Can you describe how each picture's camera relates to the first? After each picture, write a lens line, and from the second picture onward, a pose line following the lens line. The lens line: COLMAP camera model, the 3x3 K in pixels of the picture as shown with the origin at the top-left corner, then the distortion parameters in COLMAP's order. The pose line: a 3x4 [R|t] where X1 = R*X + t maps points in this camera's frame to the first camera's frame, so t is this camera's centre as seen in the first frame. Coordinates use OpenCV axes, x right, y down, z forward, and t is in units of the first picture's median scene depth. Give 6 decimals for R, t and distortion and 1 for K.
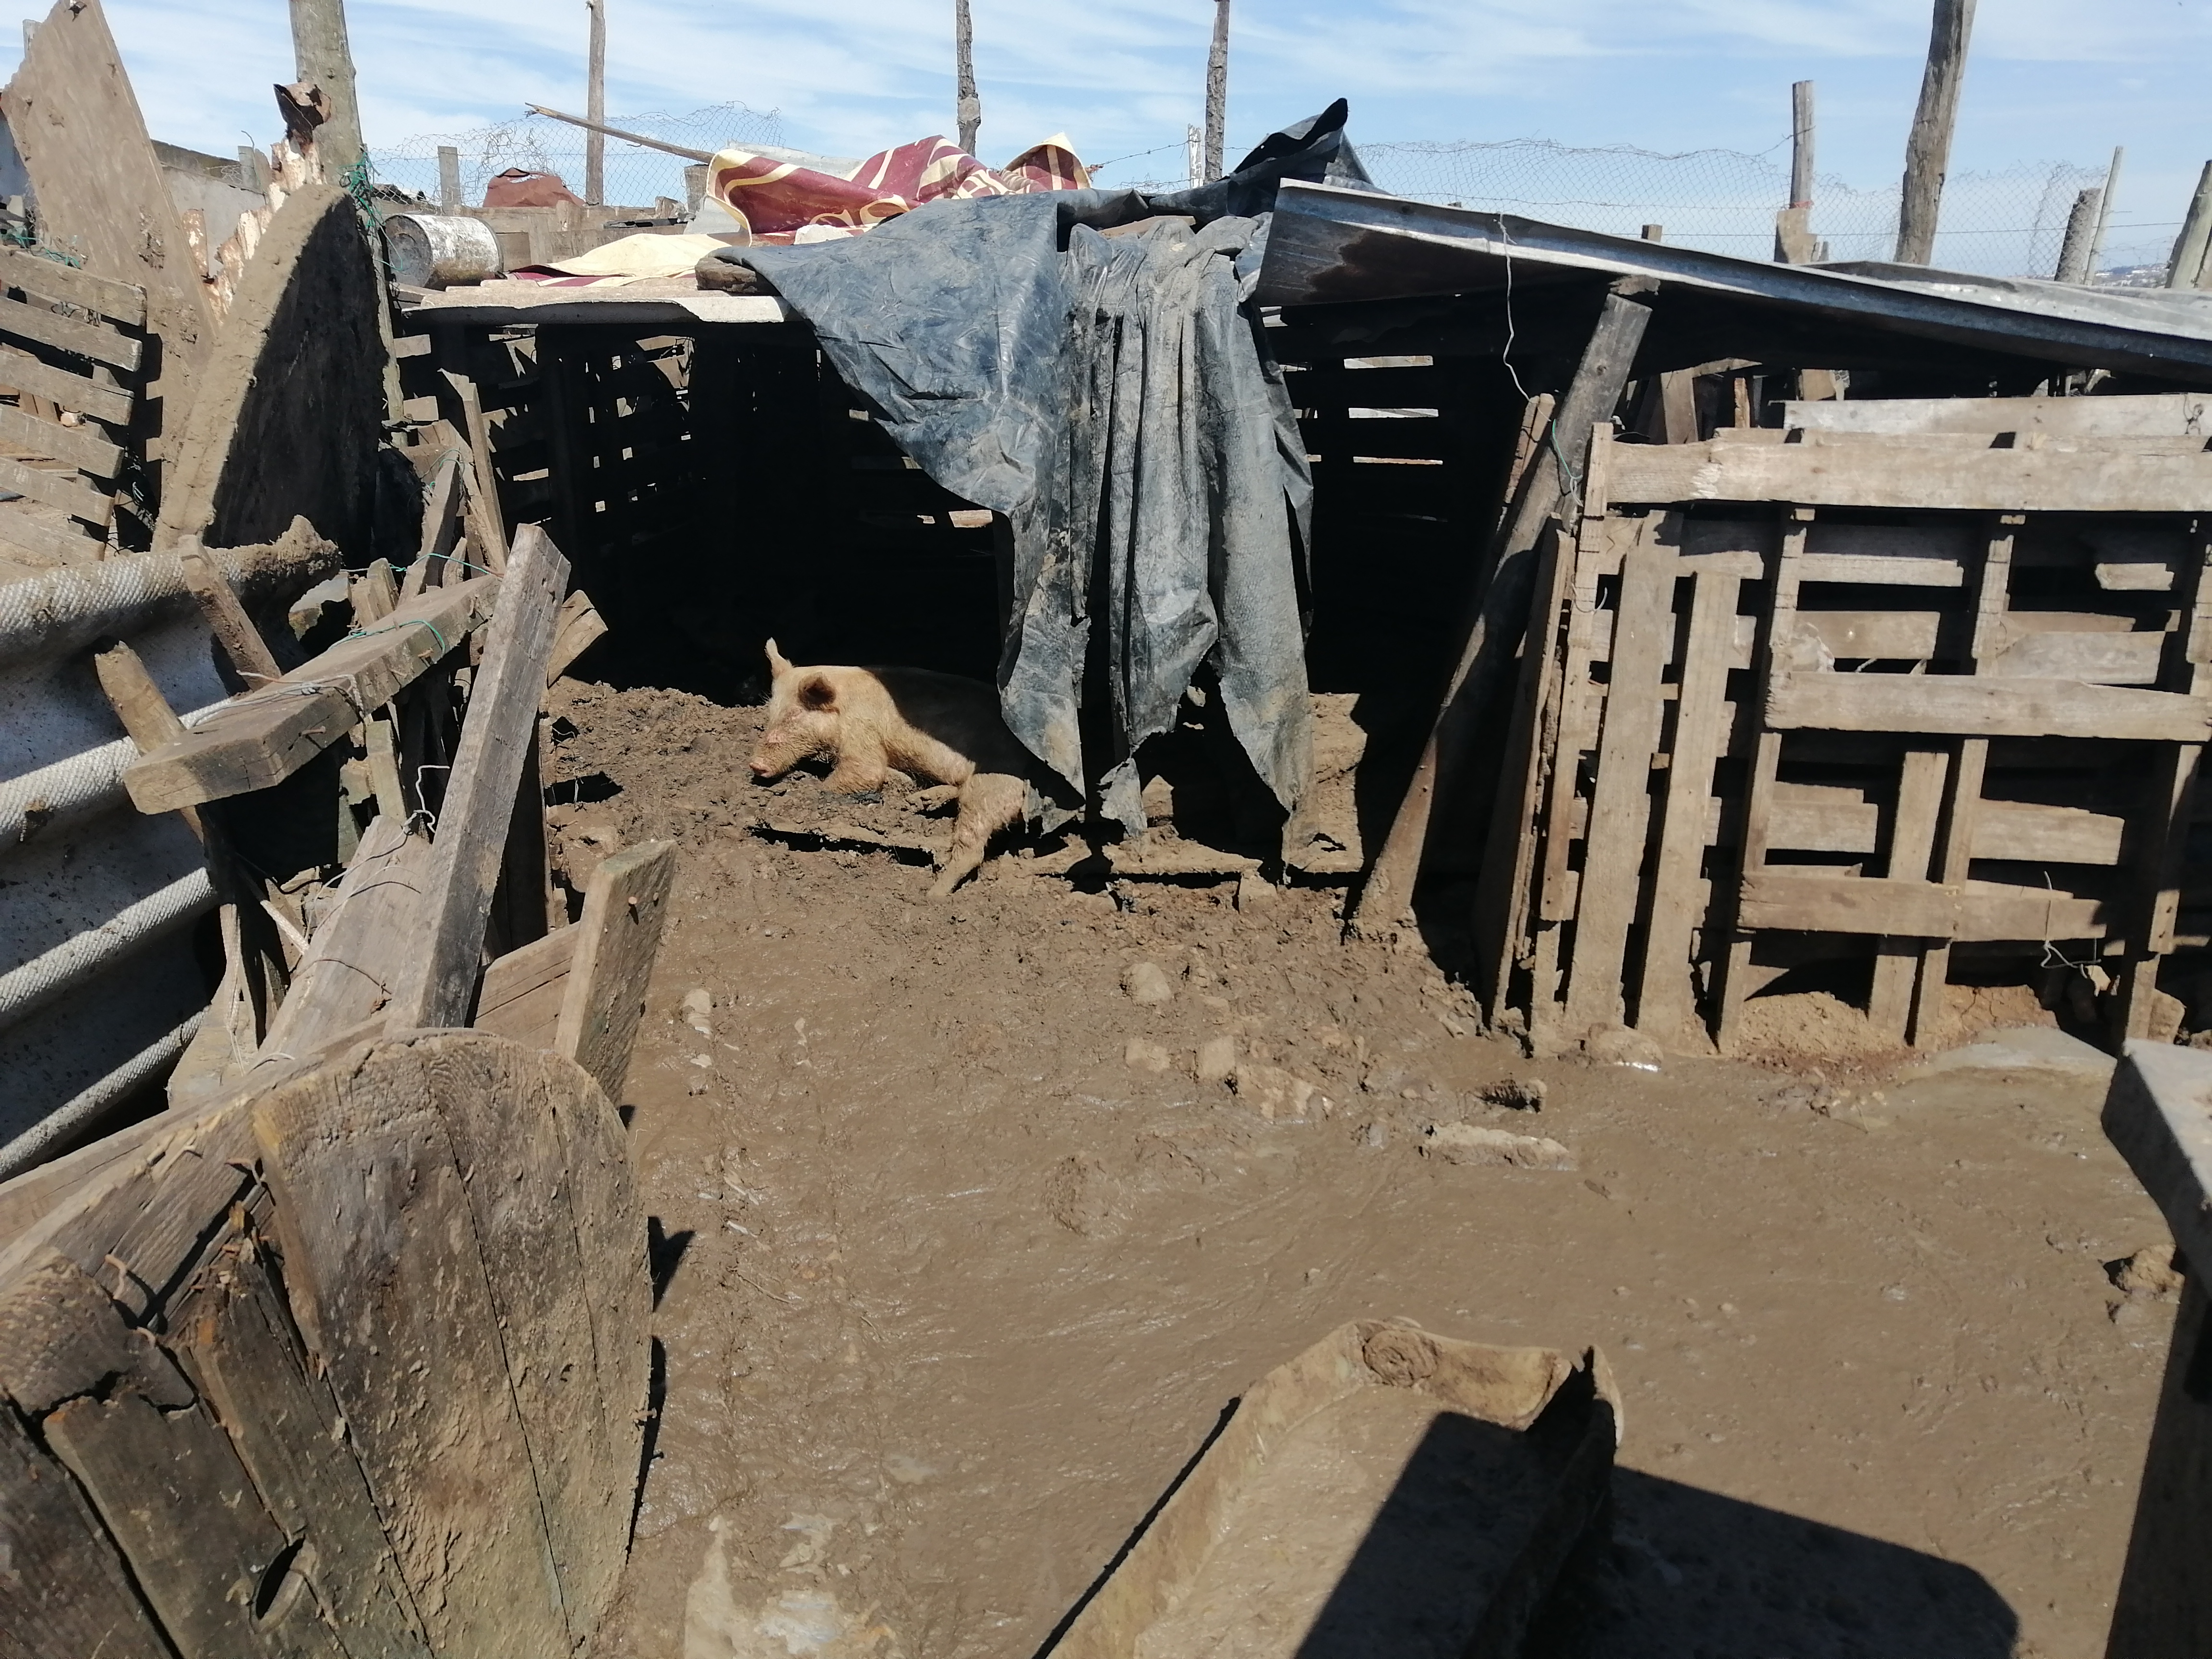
lens RADIAL K [[1791.9, 0, 1048.9], [0, 1791.9, 827.8], [0, 0, 1]] dist [-0.023347, 0.067554]
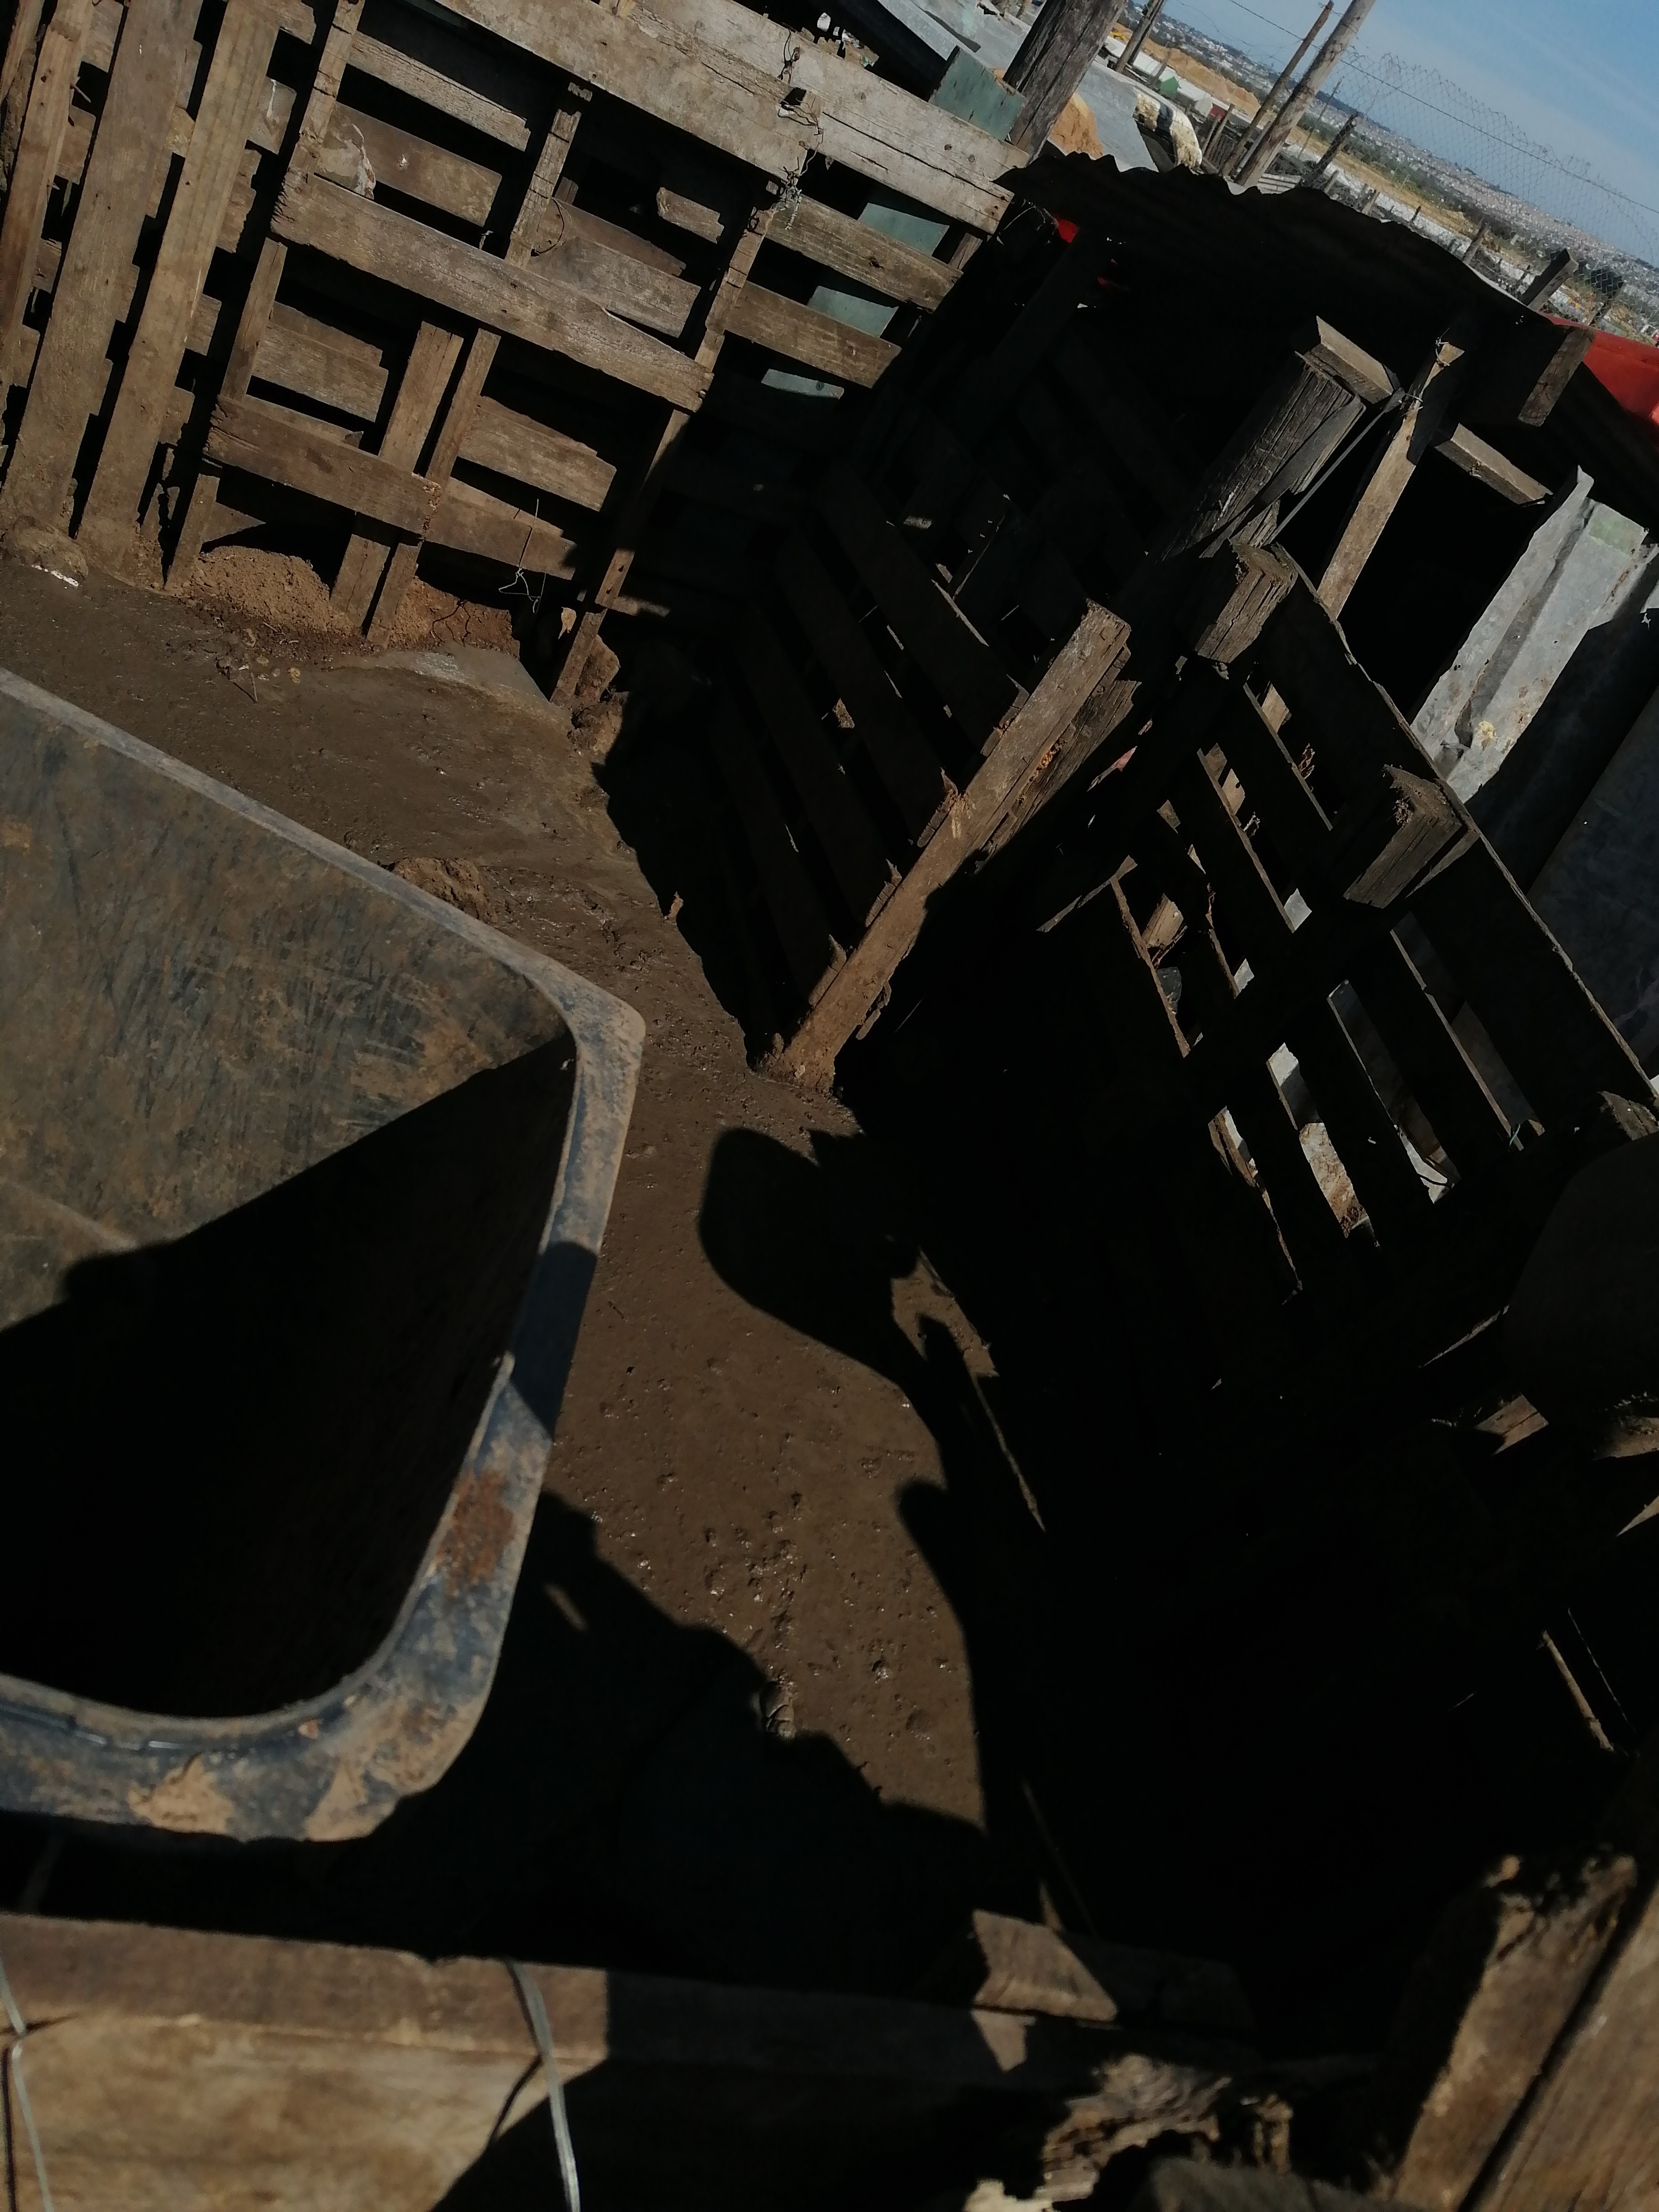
lens RADIAL K [[1791.9, 0, 792.3], [0, 1791.9, 1137.7], [0, 0, 1]] dist [-0.023347, 0.067554]
pose [[0.845600, 0.120880, 0.519951, 0.209198], [-0.321890, 0.892485, 0.316003, -0.018957], [-0.425849, -0.434579, 0.793595, -0.003141]]
